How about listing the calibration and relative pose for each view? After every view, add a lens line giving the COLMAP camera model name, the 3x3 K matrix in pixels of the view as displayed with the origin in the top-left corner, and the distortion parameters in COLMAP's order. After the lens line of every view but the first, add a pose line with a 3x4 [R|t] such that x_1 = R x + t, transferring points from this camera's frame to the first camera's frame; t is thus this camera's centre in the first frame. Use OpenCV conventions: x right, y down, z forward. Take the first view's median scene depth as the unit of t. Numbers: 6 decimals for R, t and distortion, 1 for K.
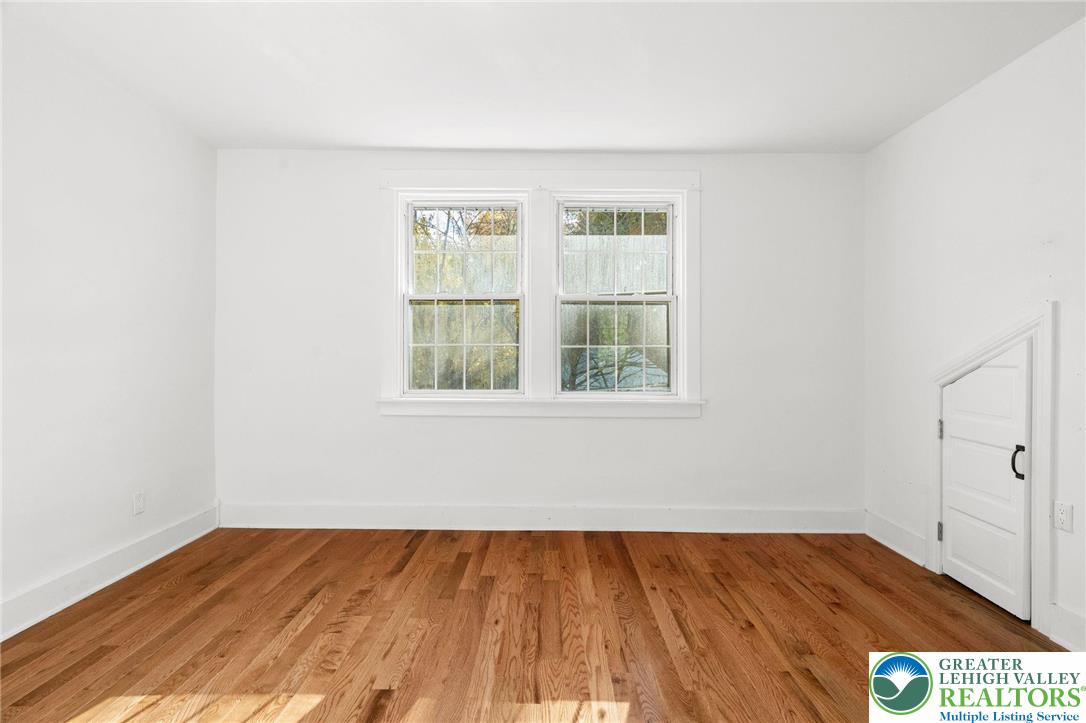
lens RADIAL K [[495.4, 0, 544.9], [0, 495.4, 359.6], [0, 0, 1]] dist [0.001540, 0.000541]
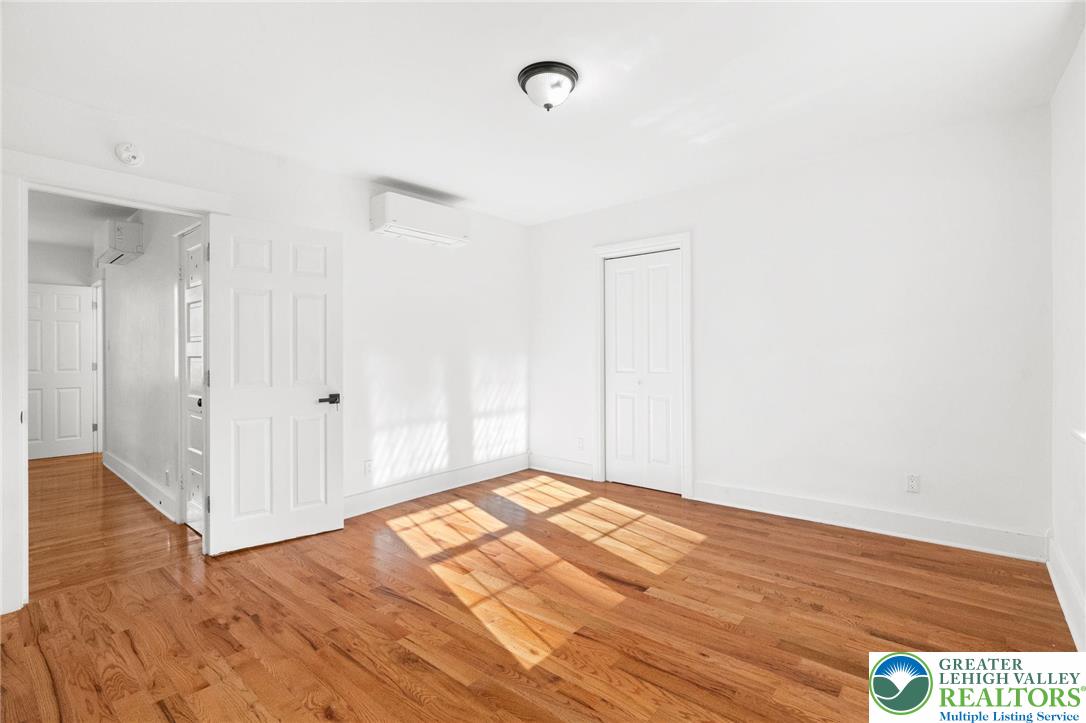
lens RADIAL K [[495.4, 0, 543.2], [0, 495.4, 358.6], [0, 0, 1]] dist [0.001540, 0.000541]
pose [[-0.636293, 0.007177, -0.771414, 0.853937], [0.002433, 0.999970, 0.007297, -0.017756], [0.771443, 0.002767, -0.636292, 1.472594]]
